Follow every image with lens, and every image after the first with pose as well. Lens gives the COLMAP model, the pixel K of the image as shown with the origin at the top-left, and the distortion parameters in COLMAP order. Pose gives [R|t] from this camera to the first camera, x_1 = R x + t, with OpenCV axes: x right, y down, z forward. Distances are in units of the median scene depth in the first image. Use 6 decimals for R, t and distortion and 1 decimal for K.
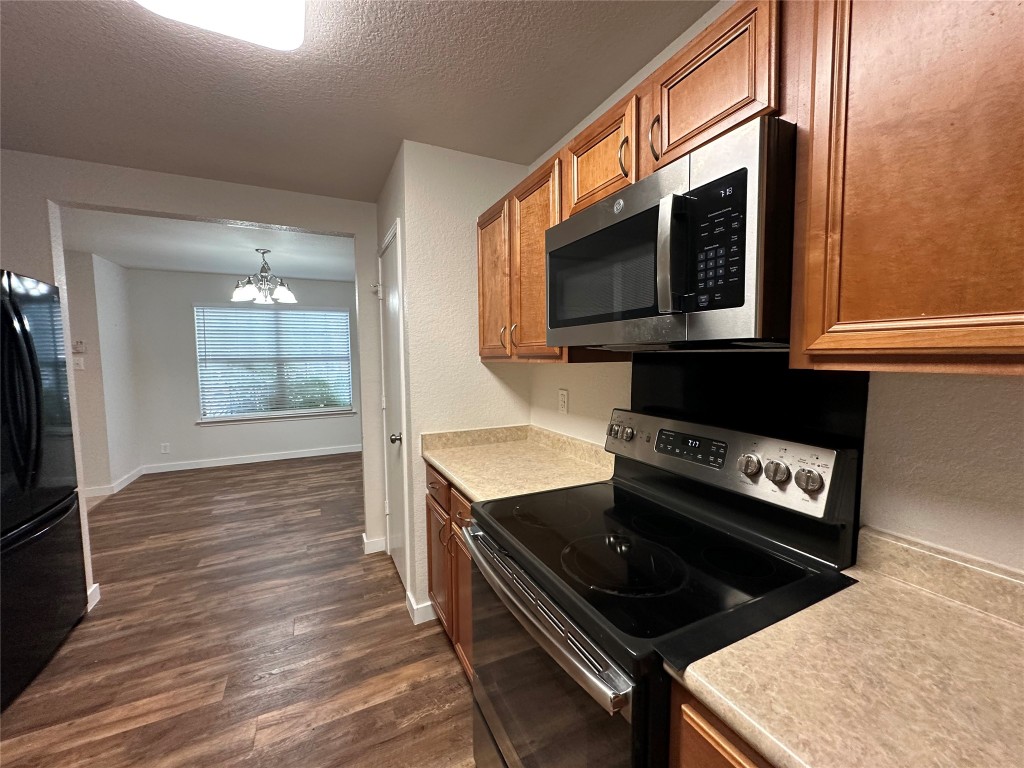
lens RADIAL K [[406.9, 0, 513.0], [0, 406.9, 383.2], [0, 0, 1]] dist [-0.003587, 0.000551]
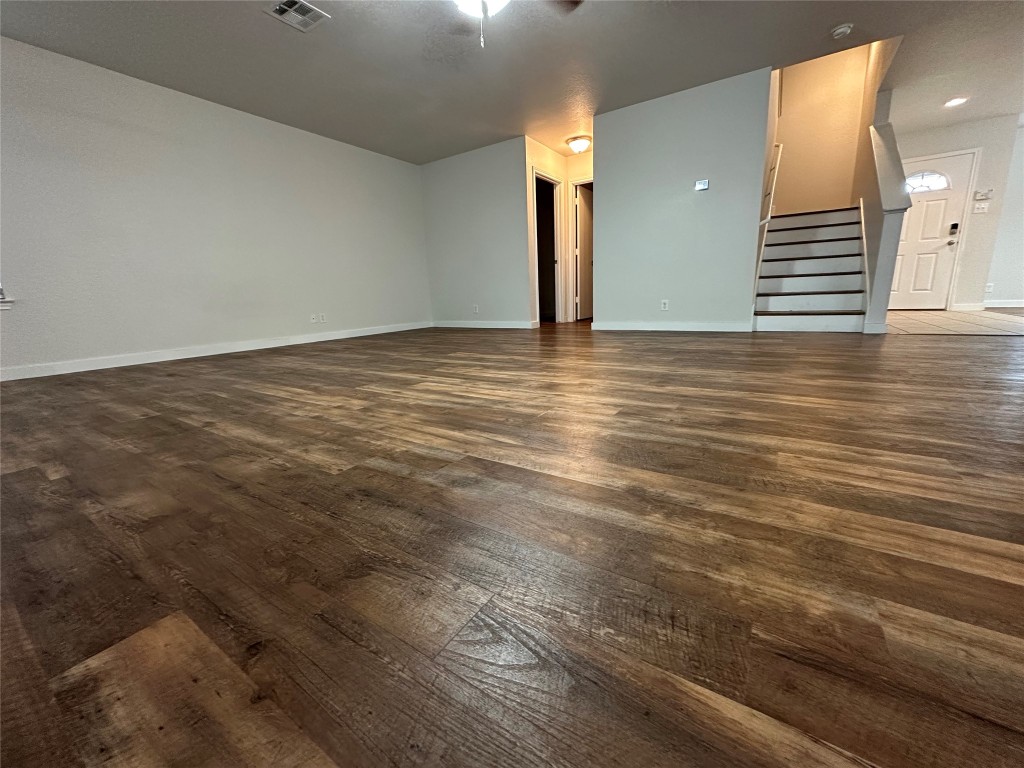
lens RADIAL K [[406.9, 0, 514.9], [0, 406.9, 388.4], [0, 0, 1]] dist [-0.003587, 0.000551]
pose [[0.497556, 0.195632, -0.845084, -0.982411], [-0.030668, 0.977594, 0.208251, 0.496478], [0.866890, -0.077699, 0.492408, -1.723476]]
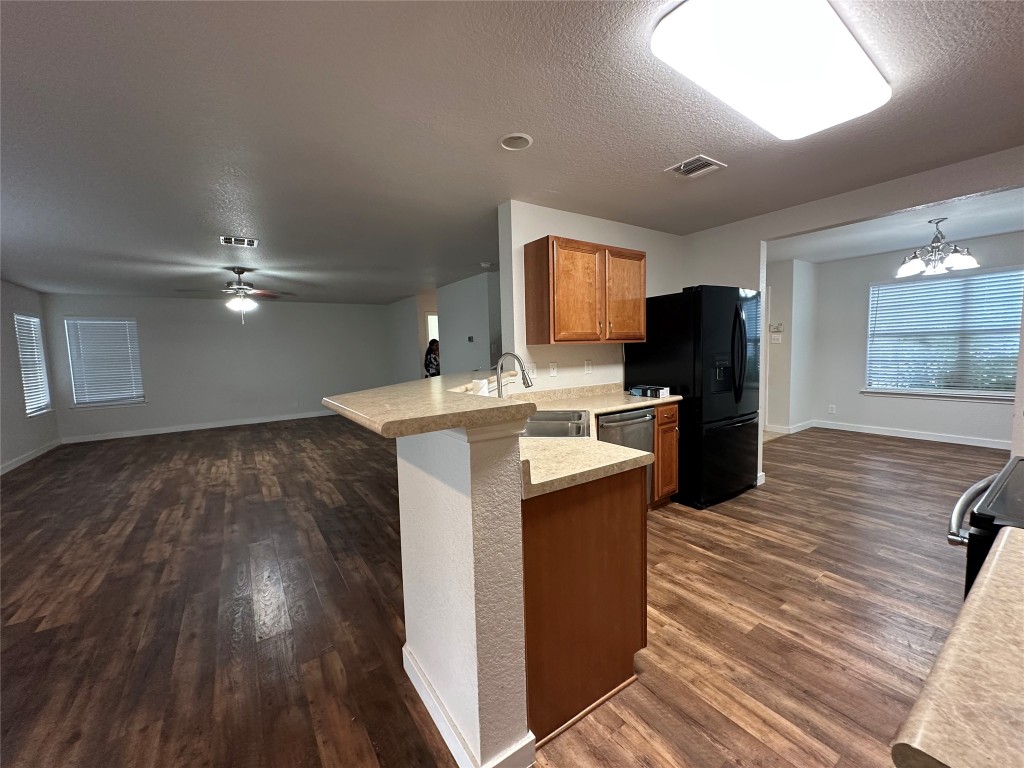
lens RADIAL K [[406.9, 0, 509.2], [0, 406.9, 381.2], [0, 0, 1]] dist [-0.003587, 0.000551]
pose [[0.136268, 0.086181, -0.986916, 0.390509], [-0.041012, 0.995846, 0.081298, 0.037256], [0.989823, 0.029397, 0.139237, -0.236604]]
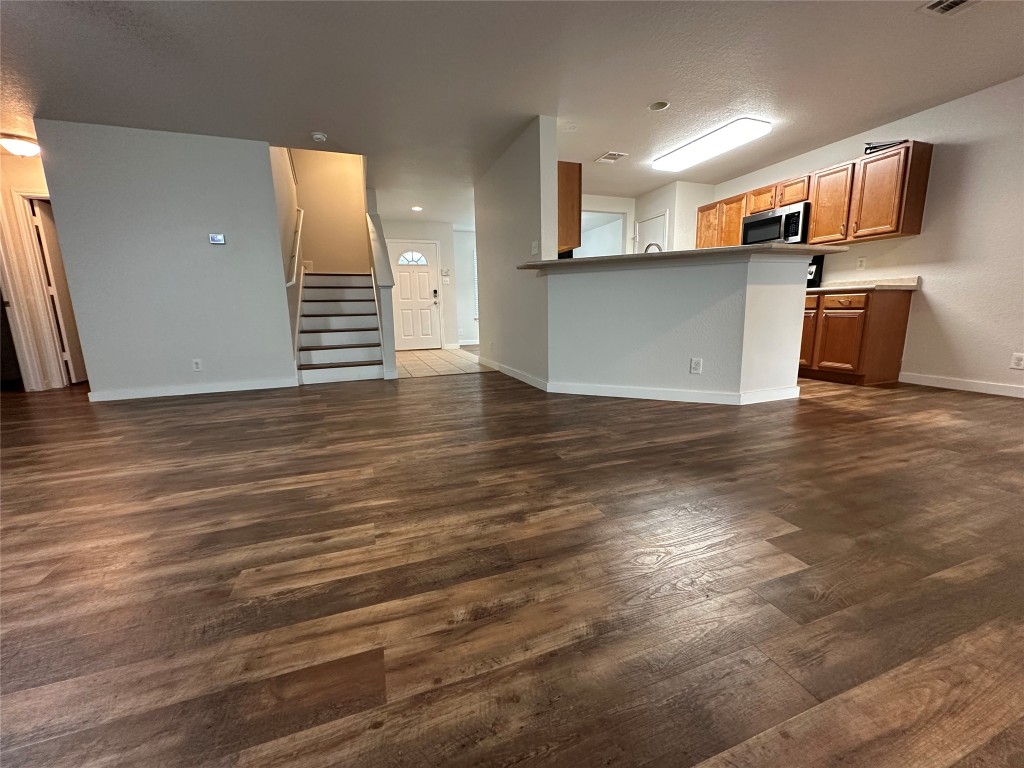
lens RADIAL K [[406.9, 0, 513.5], [0, 406.9, 382.6], [0, 0, 1]] dist [-0.003587, 0.000551]
pose [[0.993093, 0.010594, -0.116854, -0.835318], [0.002170, 0.994087, 0.108565, 0.379932], [0.117313, -0.108069, 0.987197, -1.637711]]
